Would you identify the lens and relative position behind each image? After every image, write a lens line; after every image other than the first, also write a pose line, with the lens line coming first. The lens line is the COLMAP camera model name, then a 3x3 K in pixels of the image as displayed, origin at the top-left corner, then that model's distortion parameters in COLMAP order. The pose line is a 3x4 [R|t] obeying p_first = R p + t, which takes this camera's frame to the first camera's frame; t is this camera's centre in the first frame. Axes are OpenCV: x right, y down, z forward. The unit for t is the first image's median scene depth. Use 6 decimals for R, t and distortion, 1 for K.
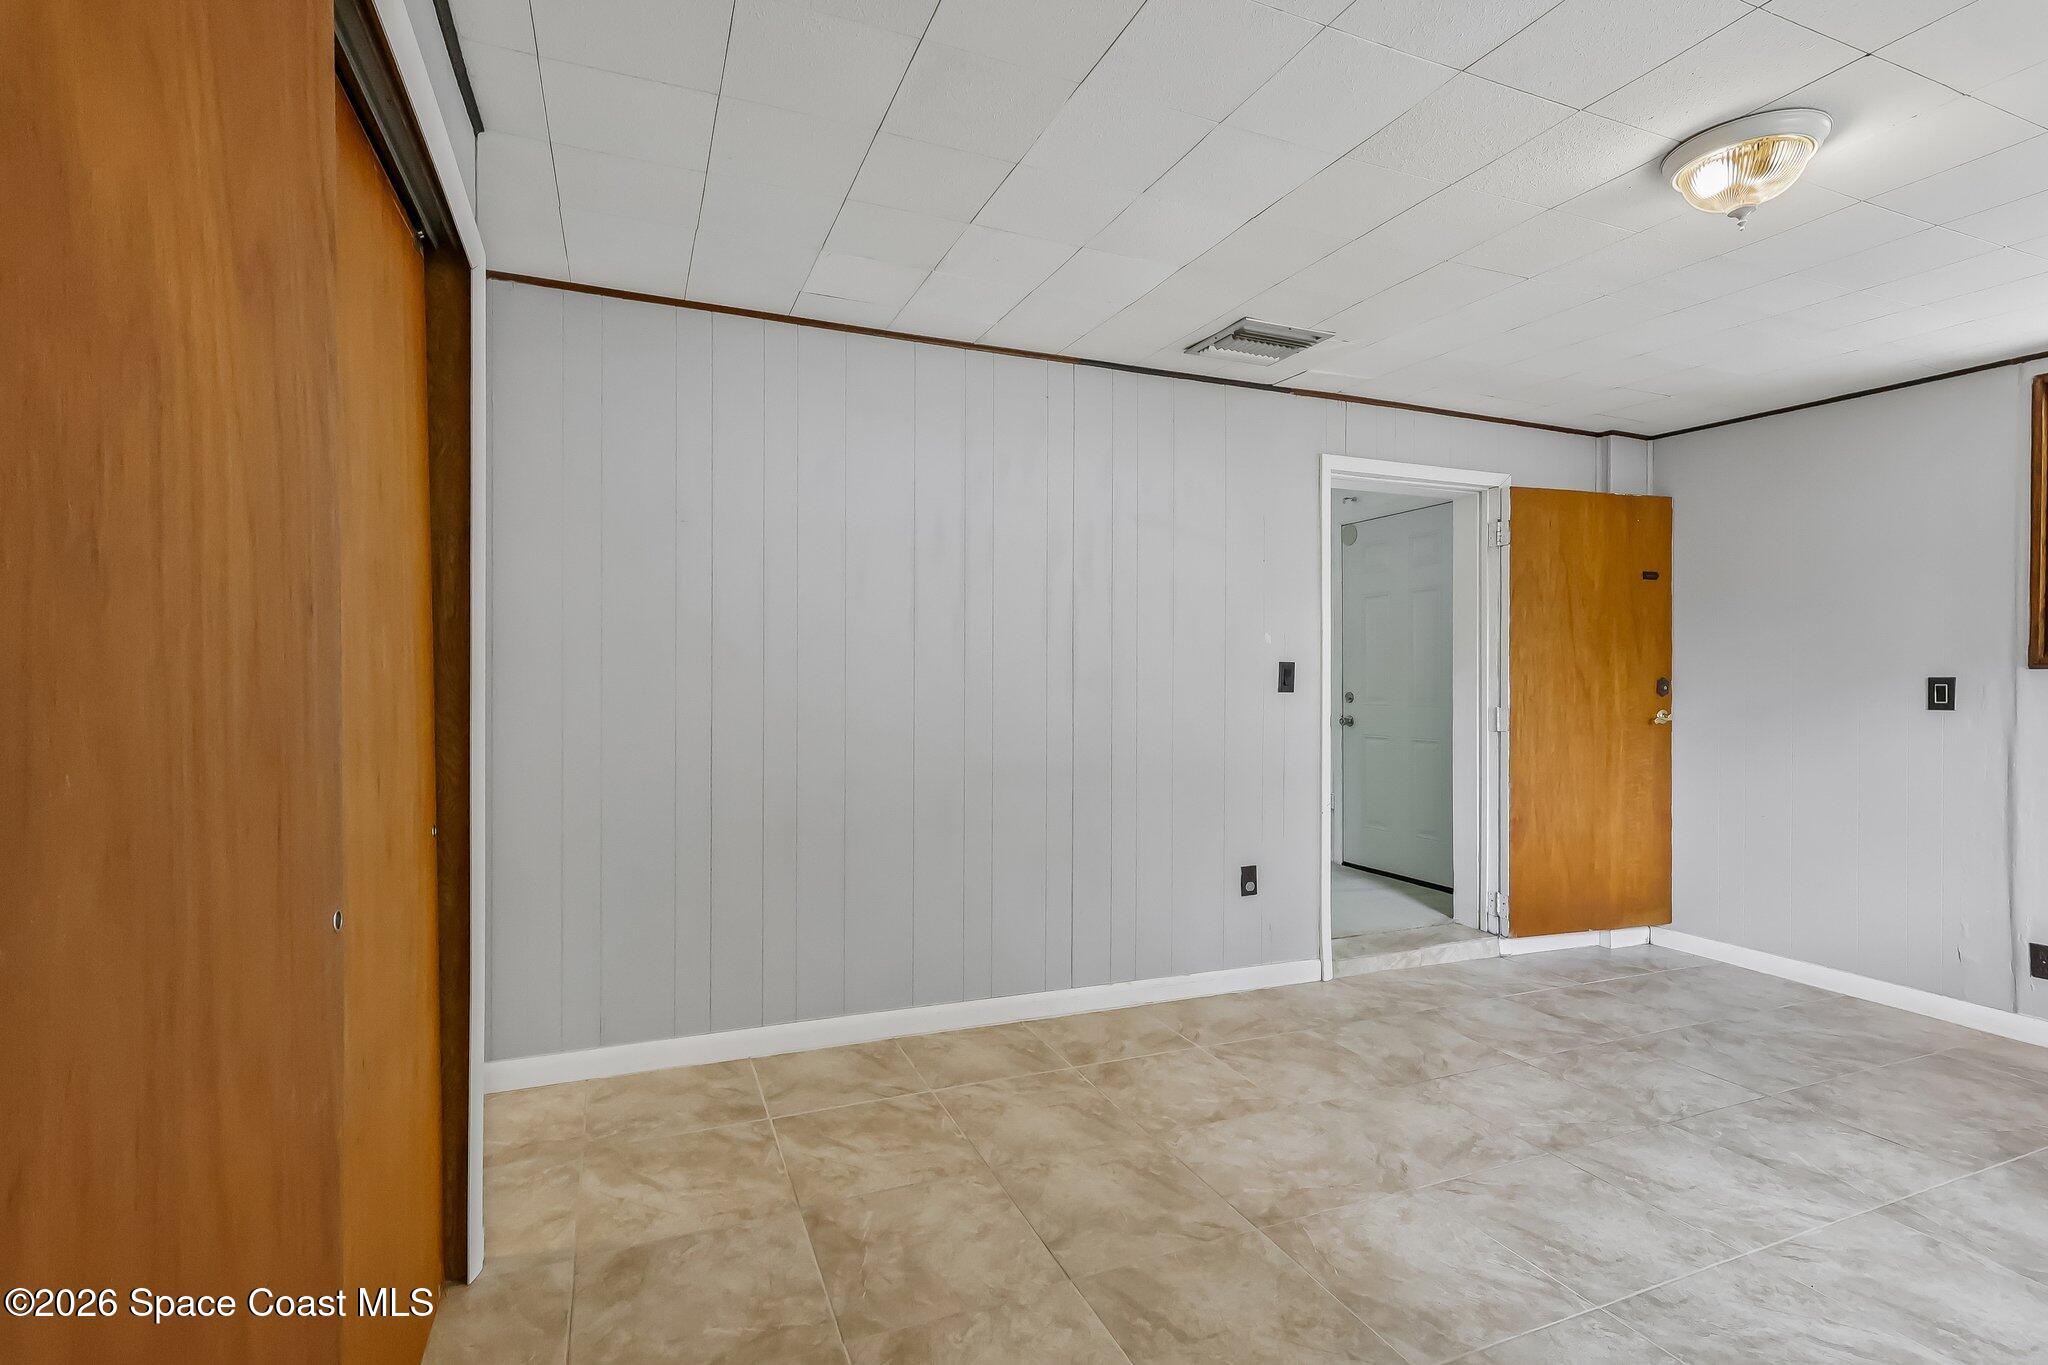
lens RADIAL K [[945.9, 0, 1030.0], [0, 945.9, 678.9], [0, 0, 1]] dist [0.005367, 0.000613]
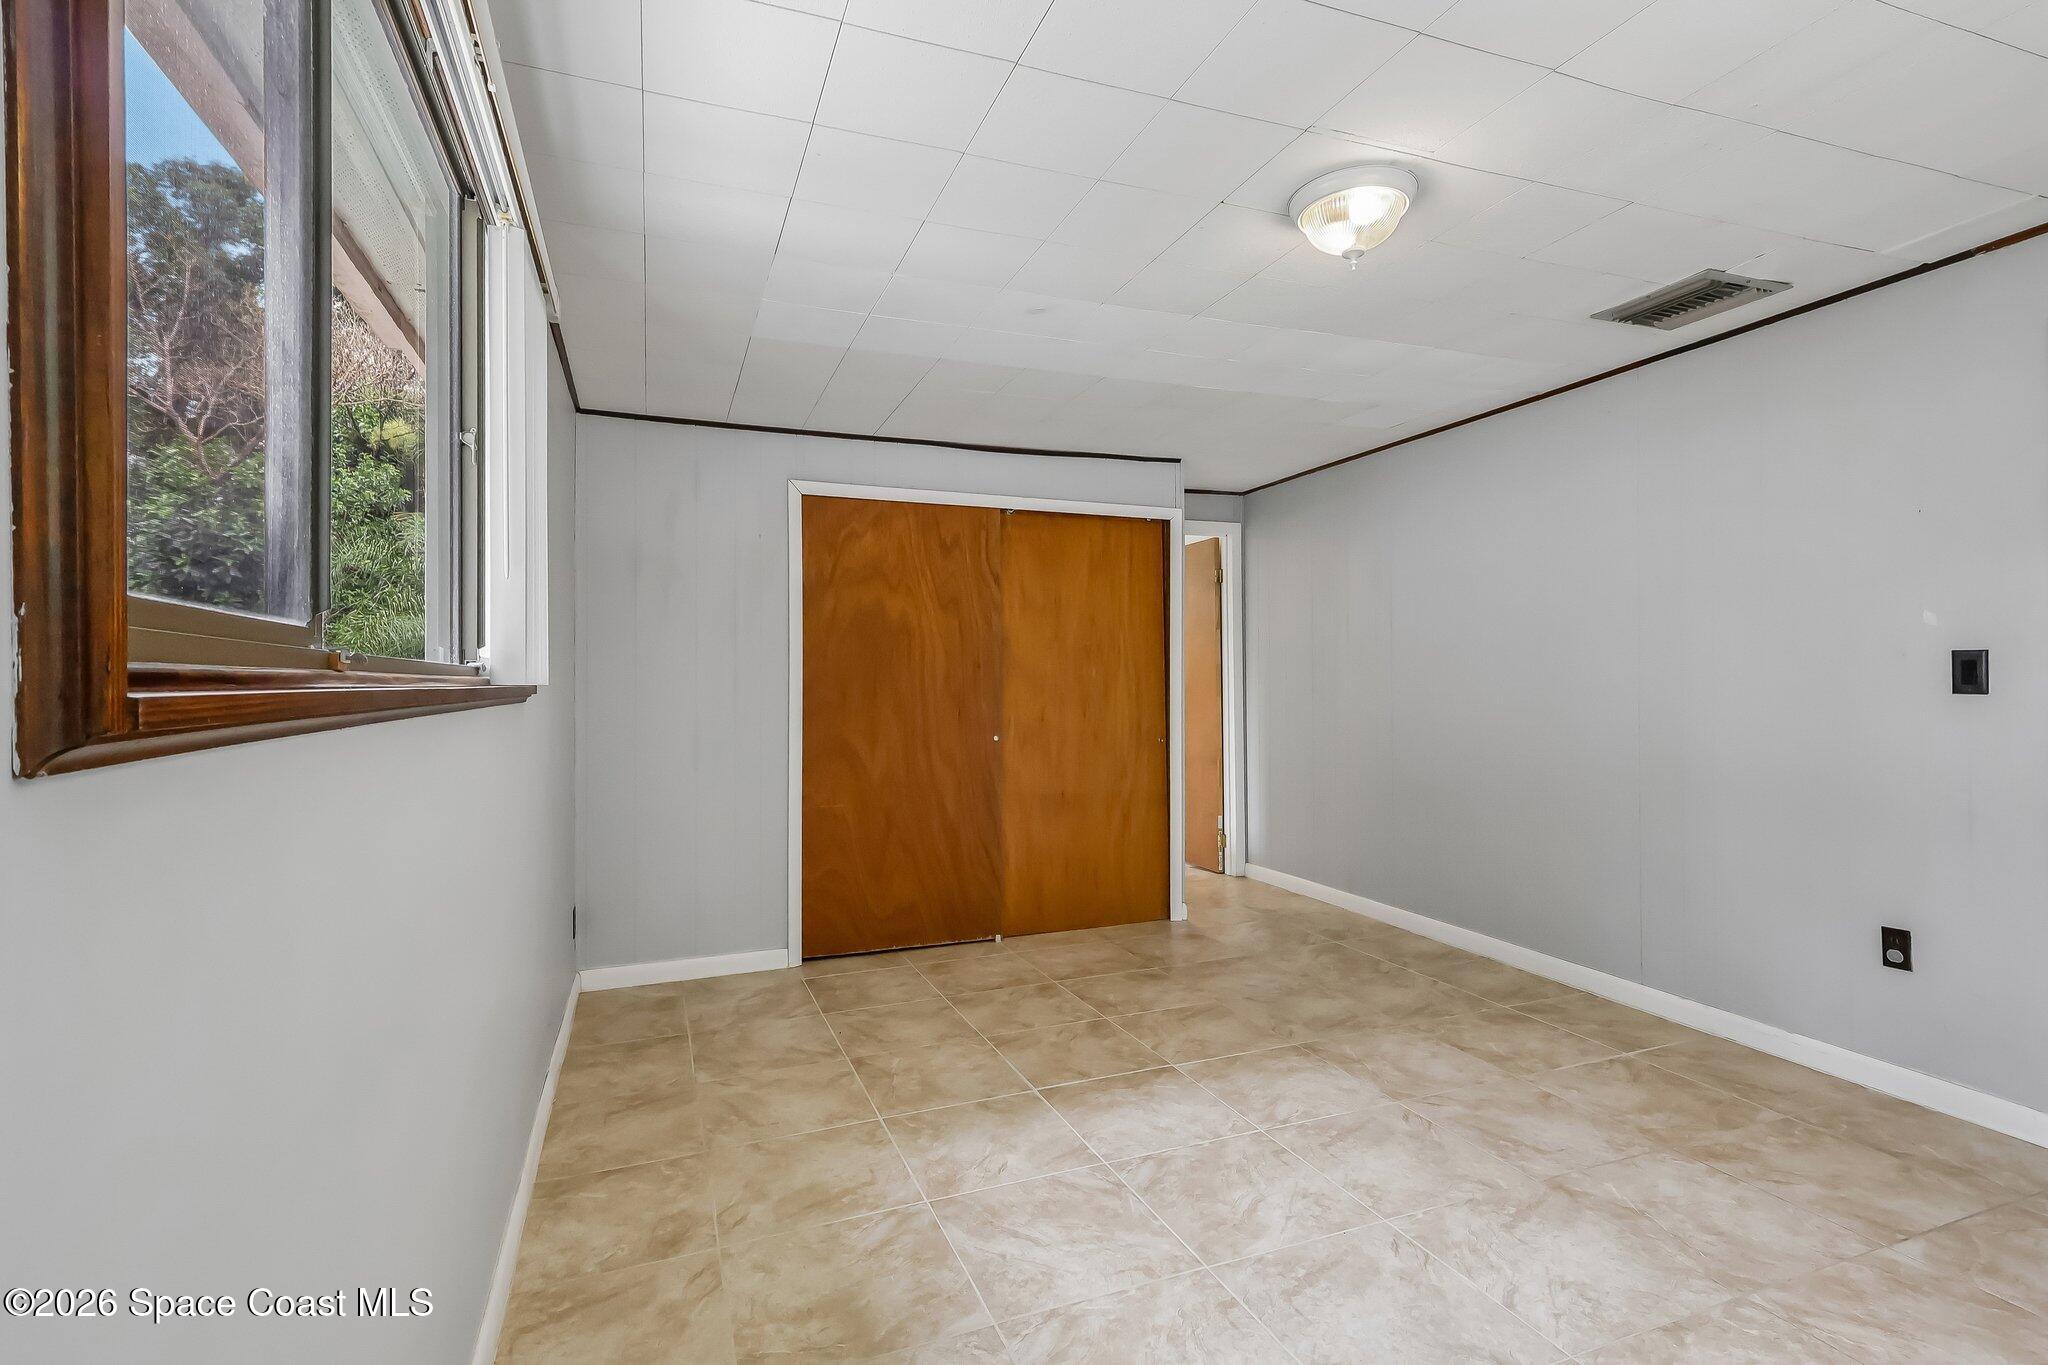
lens RADIAL K [[945.9, 0, 1037.6], [0, 945.9, 678.2], [0, 0, 1]] dist [0.005367, 0.000613]
pose [[-0.001113, -0.005140, -0.999986, 1.343849], [0.004325, 0.999977, -0.005145, 0.005077], [0.999990, -0.004331, -0.001091, 0.458994]]
